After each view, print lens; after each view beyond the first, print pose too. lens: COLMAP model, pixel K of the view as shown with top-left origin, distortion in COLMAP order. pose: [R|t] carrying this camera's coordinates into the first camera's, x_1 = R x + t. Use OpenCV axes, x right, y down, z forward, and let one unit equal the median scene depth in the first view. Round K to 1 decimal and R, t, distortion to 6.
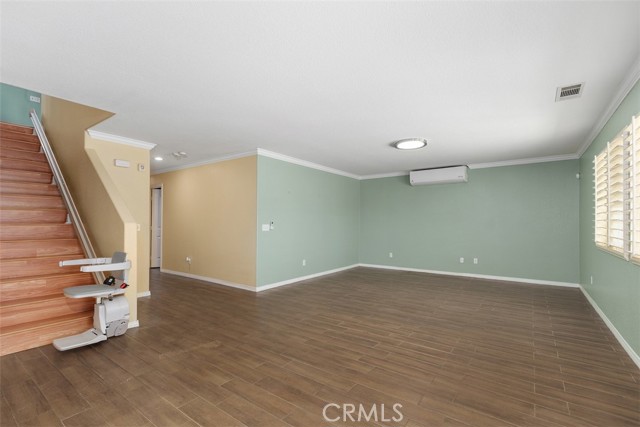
lens RADIAL K [[292.2, 0, 317.4], [0, 292.2, 225.6], [0, 0, 1]] dist [0.008527, 0.000618]
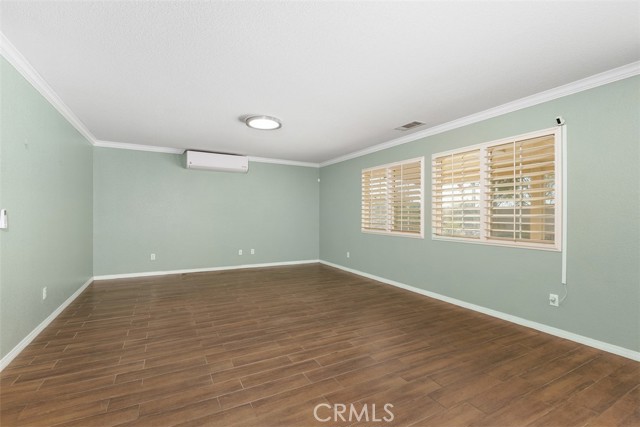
lens RADIAL K [[292.2, 0, 323.7], [0, 292.2, 212.2], [0, 0, 1]] dist [0.008527, 0.000618]
pose [[0.417940, 0.012551, 0.908388, -0.521859], [-0.000675, 0.999909, -0.013505, -0.005432], [-0.908474, 0.005031, 0.417910, 0.629985]]
